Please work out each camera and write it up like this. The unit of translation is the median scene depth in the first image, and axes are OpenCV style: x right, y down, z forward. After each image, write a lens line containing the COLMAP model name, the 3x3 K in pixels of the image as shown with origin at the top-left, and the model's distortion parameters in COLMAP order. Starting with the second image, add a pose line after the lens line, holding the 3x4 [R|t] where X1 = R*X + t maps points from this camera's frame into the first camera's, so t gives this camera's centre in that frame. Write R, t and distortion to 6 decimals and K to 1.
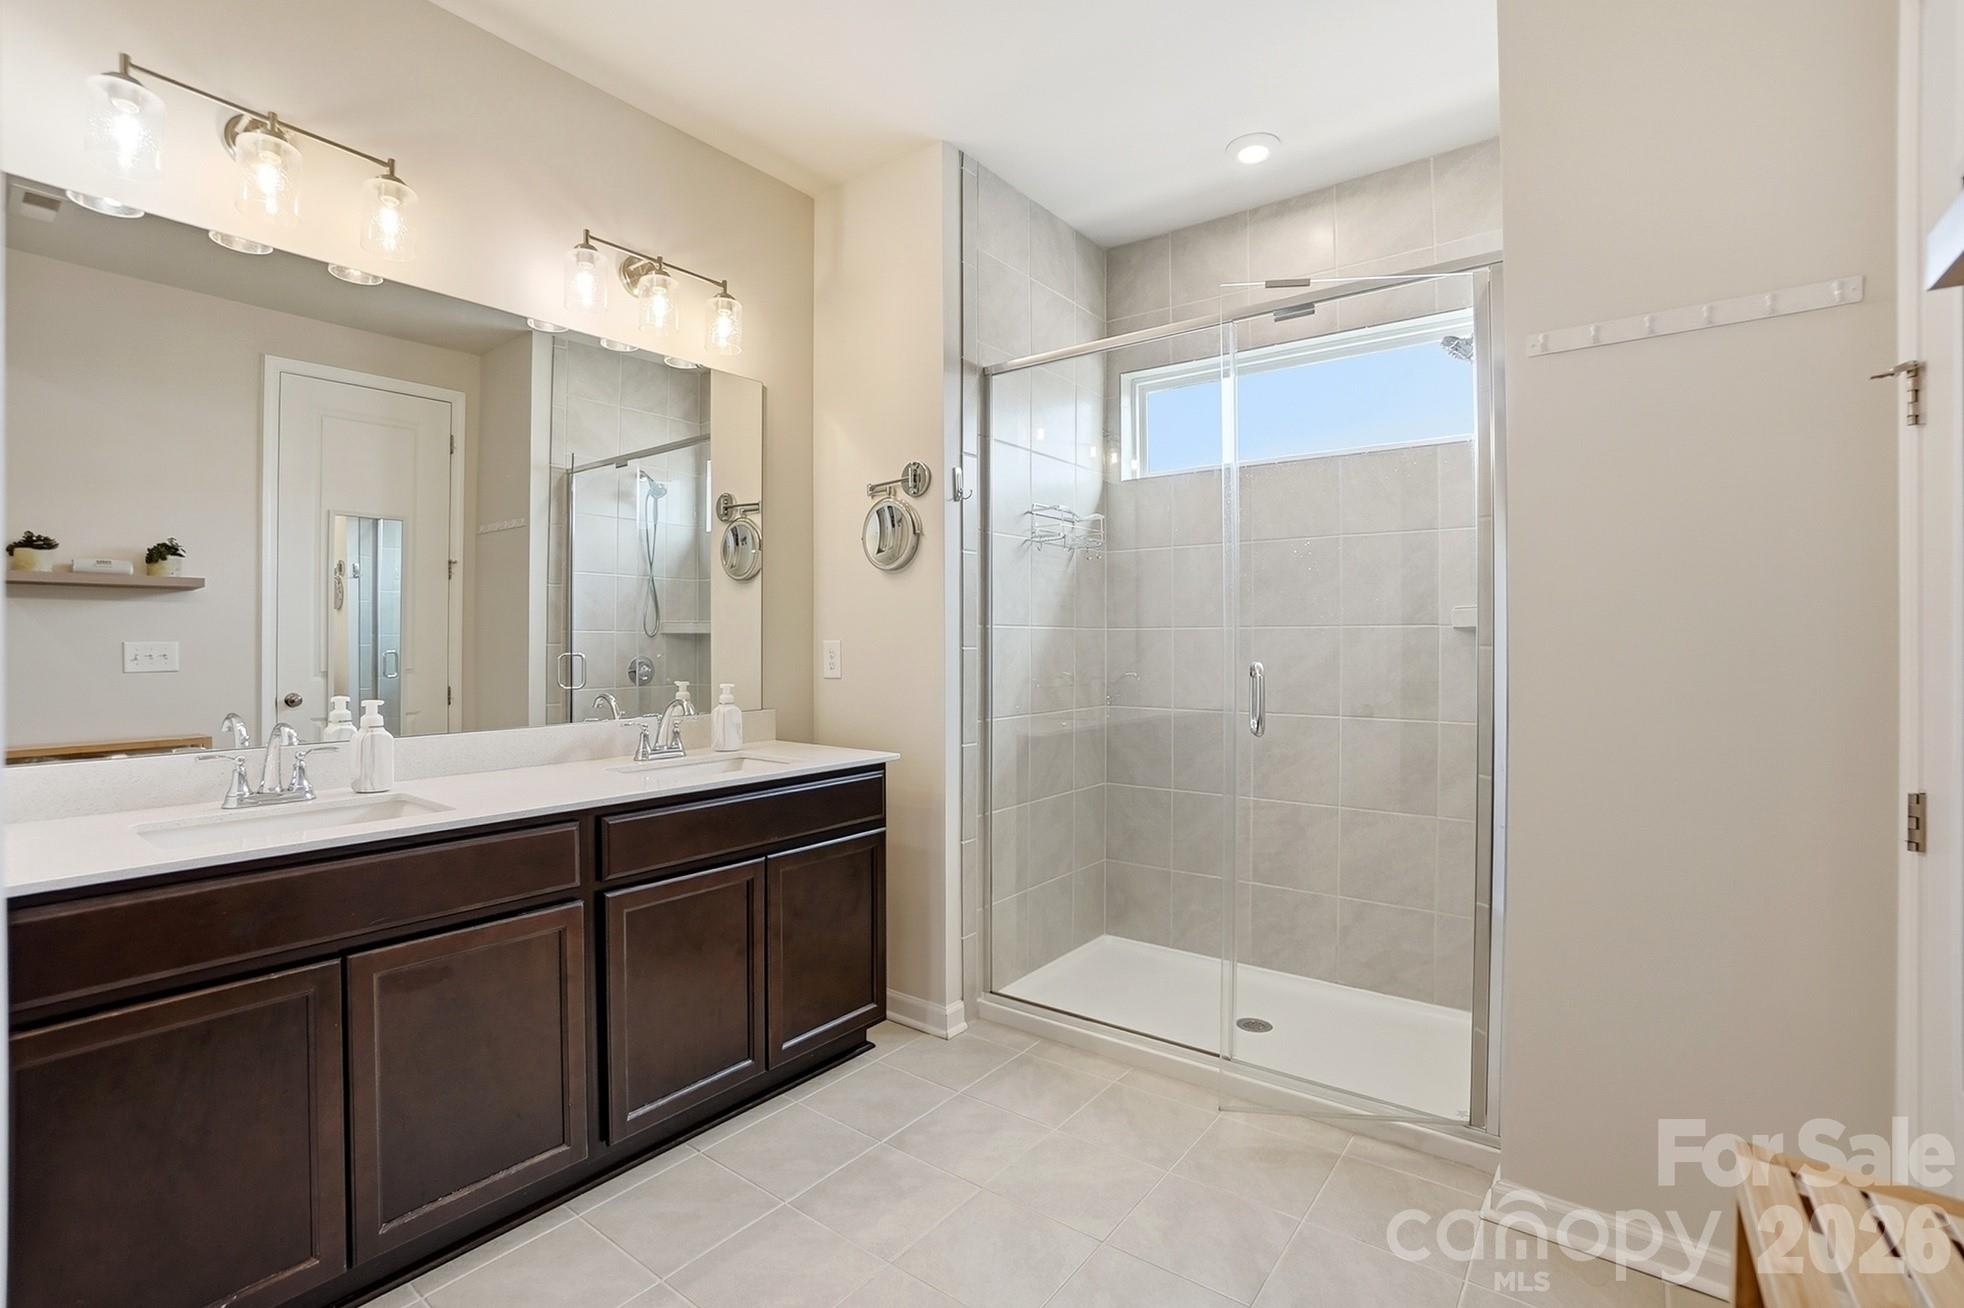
lens RADIAL K [[896.1, 0, 979.6], [0, 896.1, 642.3], [0, 0, 1]] dist [-0.063204, 0.033091]
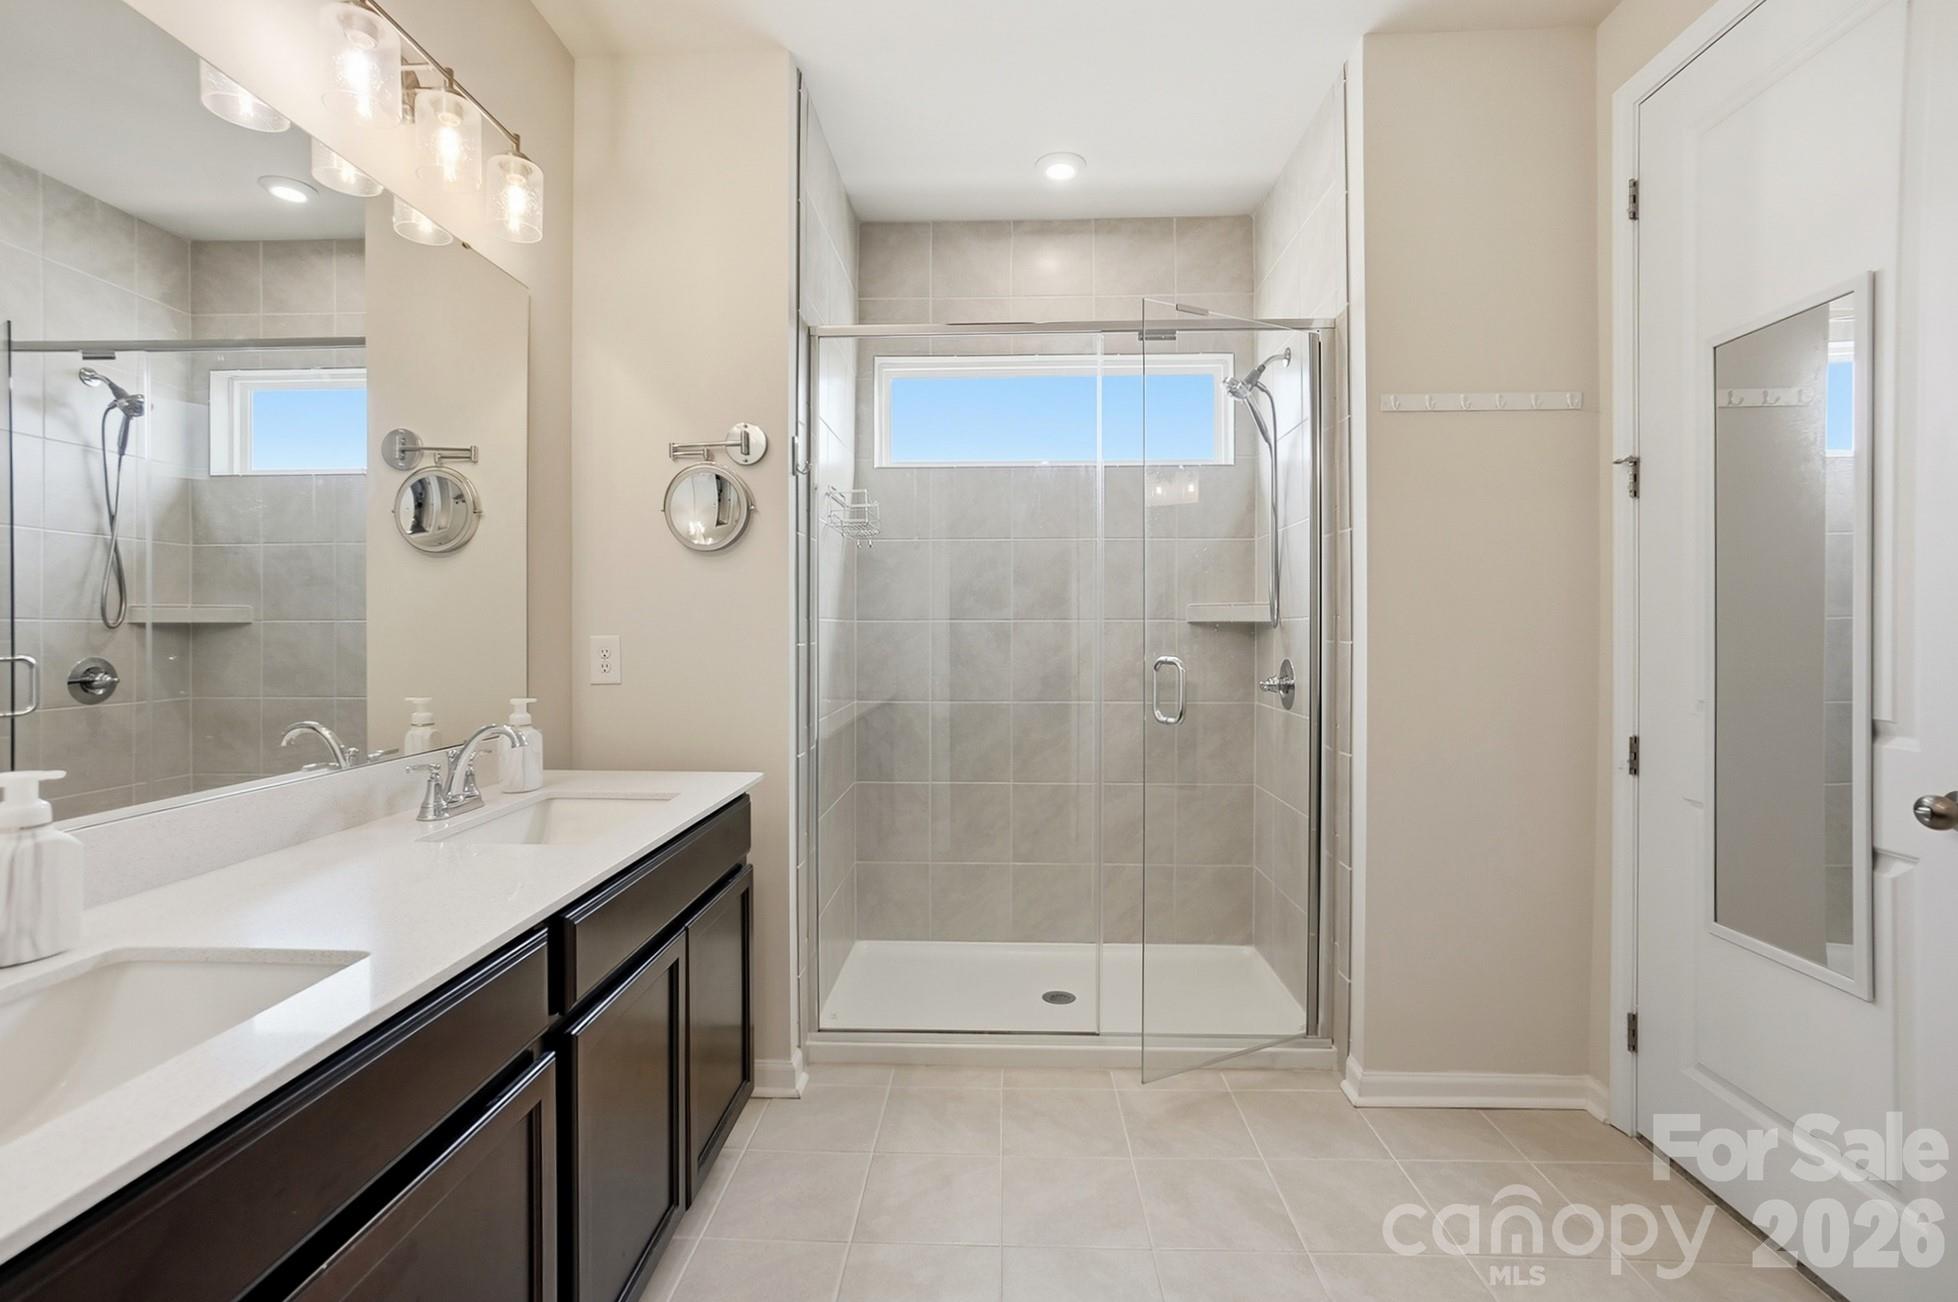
lens RADIAL K [[874.9, 0, 977.3], [0, 874.9, 632.0], [0, 0, 1]] dist [-0.014158, 0.000315]
pose [[0.817873, -0.003613, 0.575387, -0.369584], [0.000986, 0.999988, 0.004878, -0.009708], [-0.575398, -0.003423, 0.817867, 0.201046]]
